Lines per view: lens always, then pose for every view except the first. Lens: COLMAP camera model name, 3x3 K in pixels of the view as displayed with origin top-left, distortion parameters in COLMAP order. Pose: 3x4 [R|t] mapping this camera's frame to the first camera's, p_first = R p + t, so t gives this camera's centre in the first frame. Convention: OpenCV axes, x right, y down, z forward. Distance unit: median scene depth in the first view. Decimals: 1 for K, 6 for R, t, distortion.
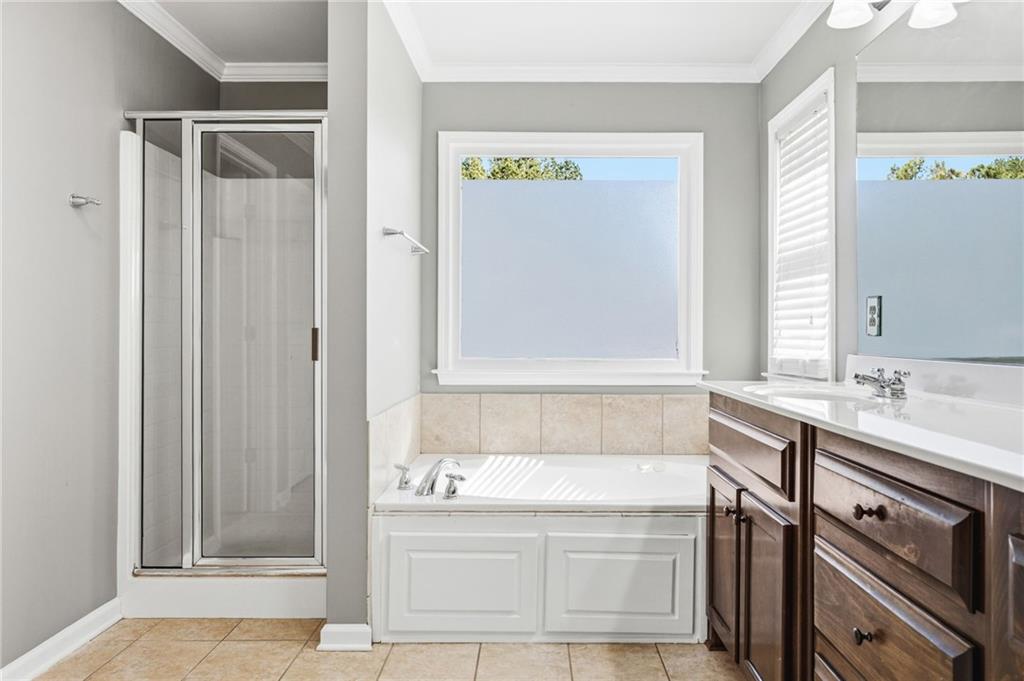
lens RADIAL K [[718.6, 0, 513.6], [0, 718.6, 335.6], [0, 0, 1]] dist [0.002498, -0.001453]
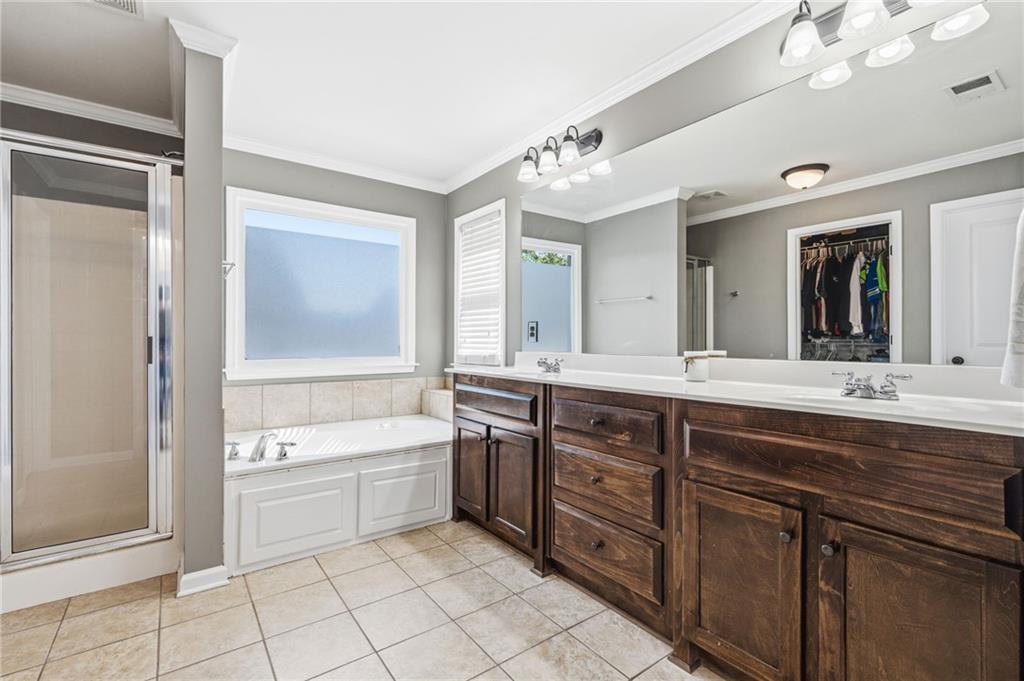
lens RADIAL K [[466.1, 0, 517.6], [0, 466.1, 344.4], [0, 0, 1]] dist [0.001399, 0.000421]
pose [[0.798795, -0.006063, 0.601572, -0.276847], [0.002875, 0.999976, 0.006260, -0.000729], [-0.601596, -0.003271, 0.798794, 0.008771]]
